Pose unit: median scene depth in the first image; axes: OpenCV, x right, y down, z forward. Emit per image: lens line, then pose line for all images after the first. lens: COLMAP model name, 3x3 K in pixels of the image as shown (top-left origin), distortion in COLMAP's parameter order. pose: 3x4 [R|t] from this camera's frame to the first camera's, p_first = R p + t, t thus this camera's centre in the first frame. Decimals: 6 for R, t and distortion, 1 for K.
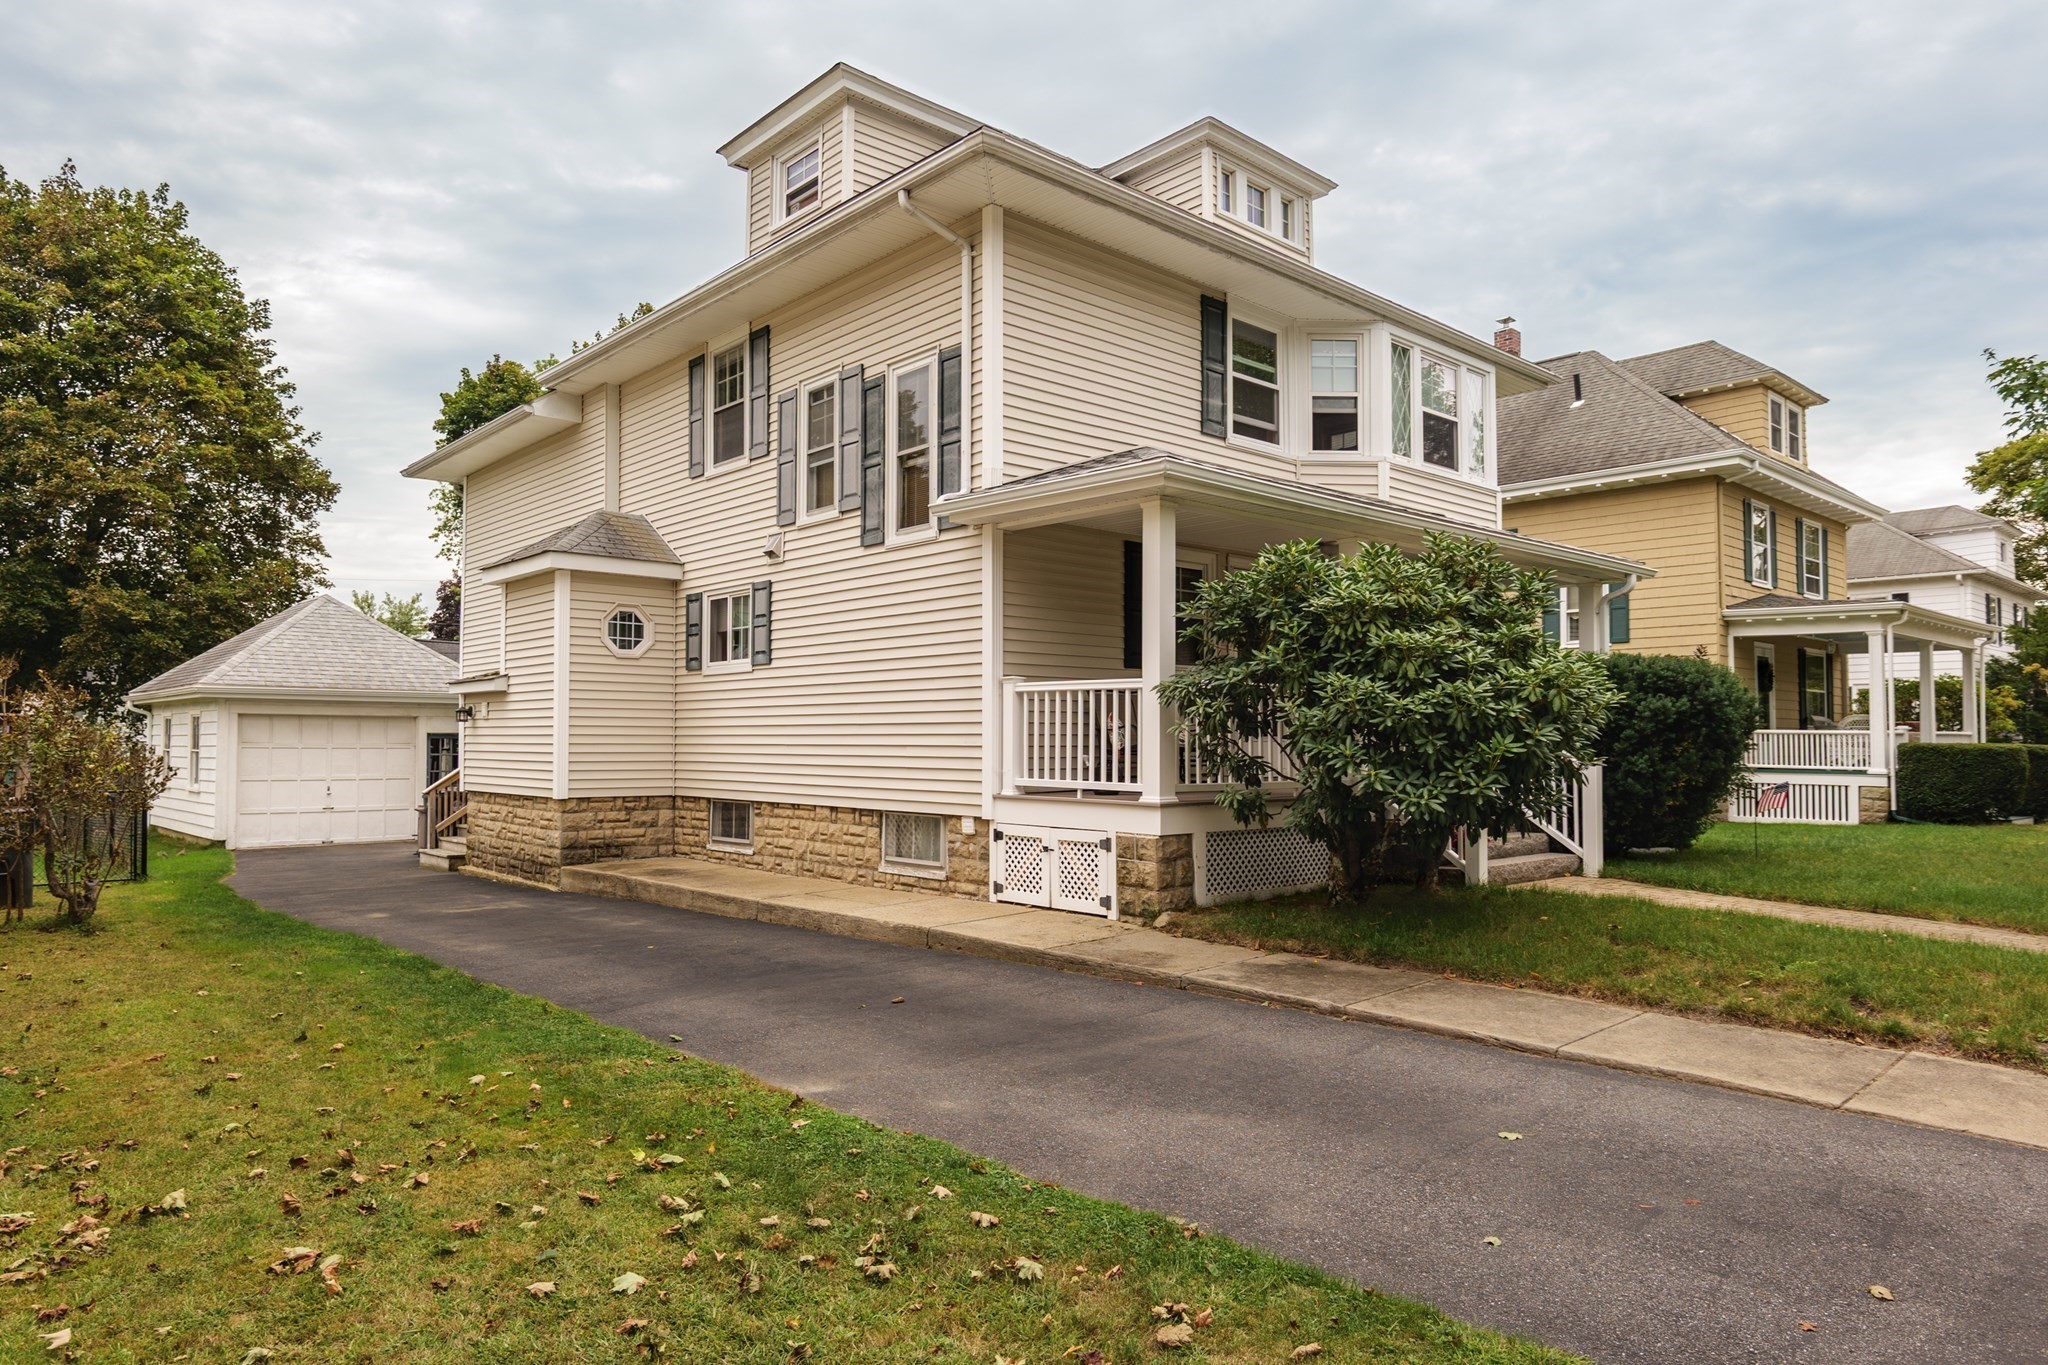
lens RADIAL K [[1263.6, 0, 1020.0], [0, 1263.6, 708.9], [0, 0, 1]] dist [-0.000659, -0.003998]
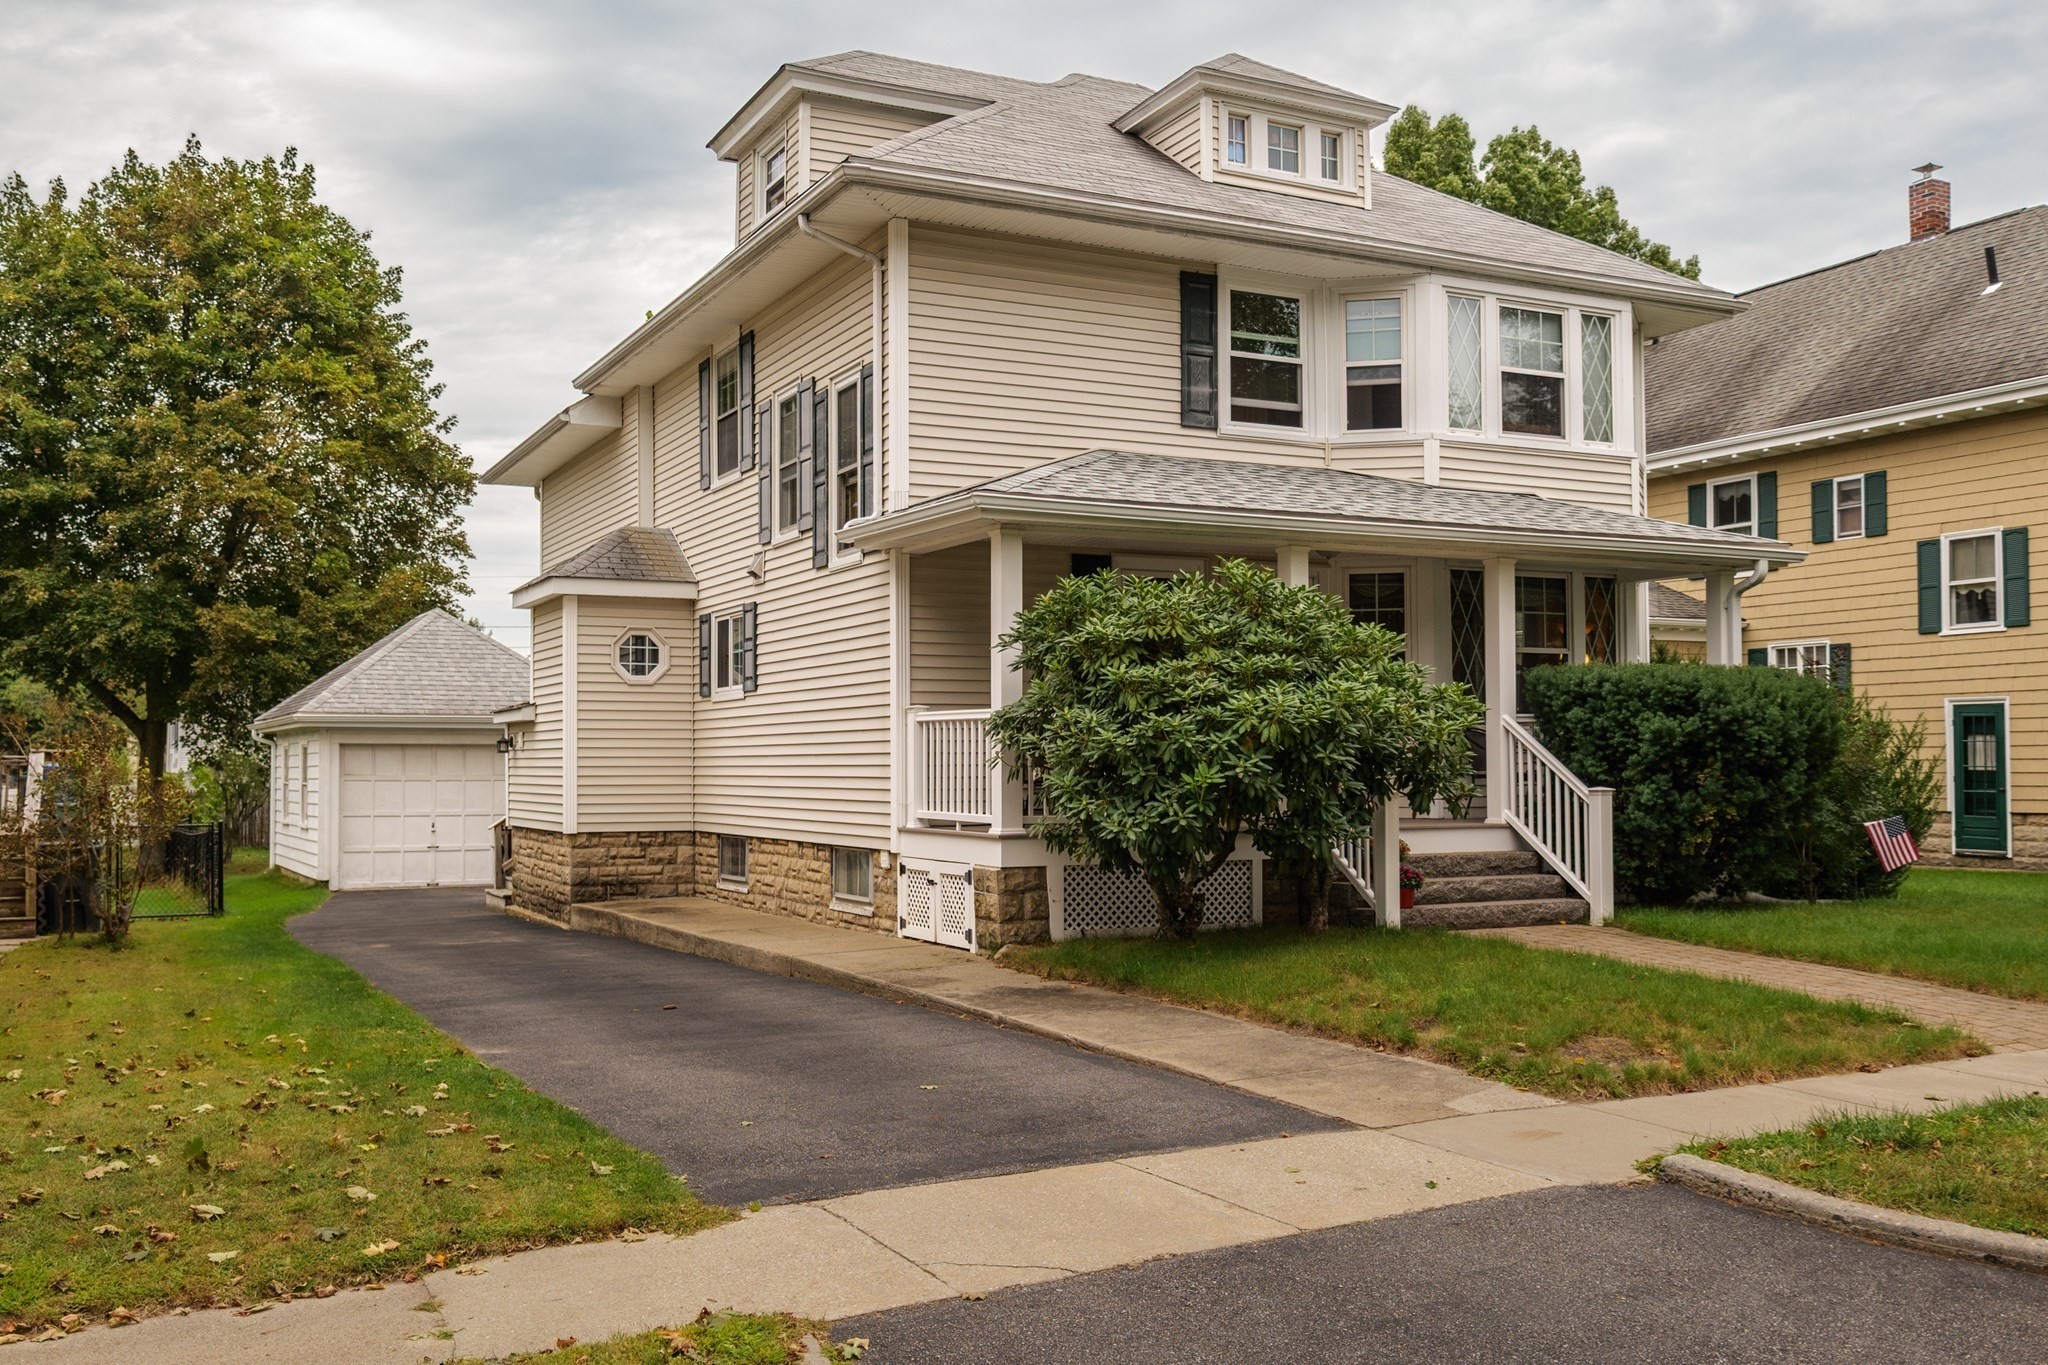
lens RADIAL K [[1833.7, 0, 1024.3], [0, 1833.7, 720.1], [0, 0, 1]] dist [0.001462, 0.012911]
pose [[0.965022, -0.012635, -0.261865, 0.336000], [0.012883, 0.999917, -0.000773, -0.009391], [0.261853, -0.002627, 0.965104, -0.255149]]
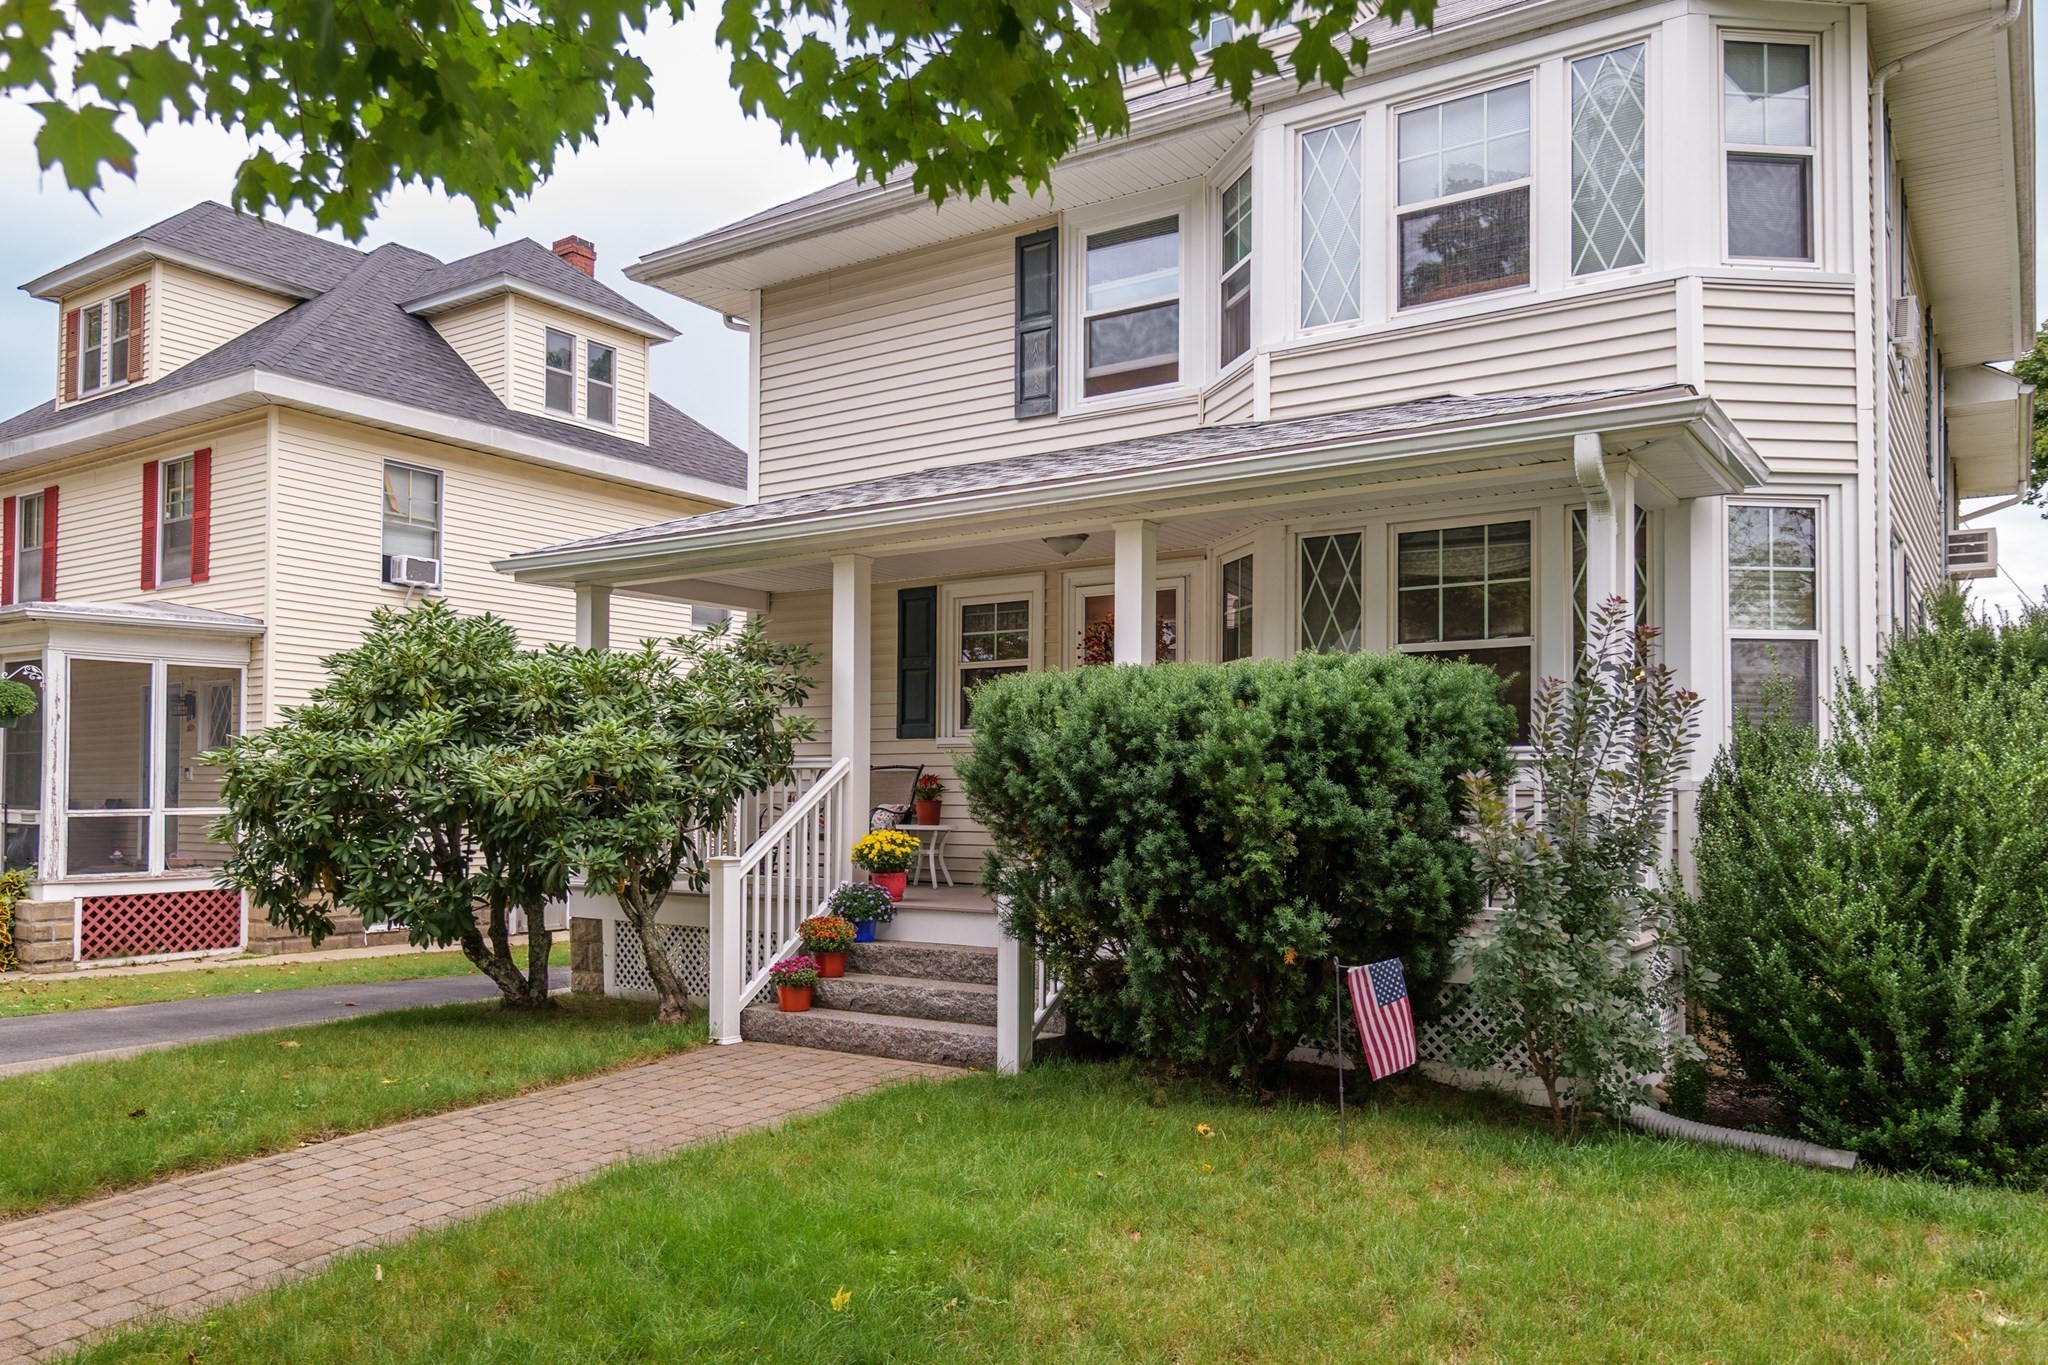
lens RADIAL K [[1498.5, 0, 998.3], [0, 1498.5, 743.1], [0, 0, 1]] dist [0.013551, 0.001602]
pose [[0.221744, -0.038322, -0.974352, 0.908370], [0.016573, 0.999231, -0.035528, 0.006190], [0.974964, -0.008270, 0.222208, 0.708267]]
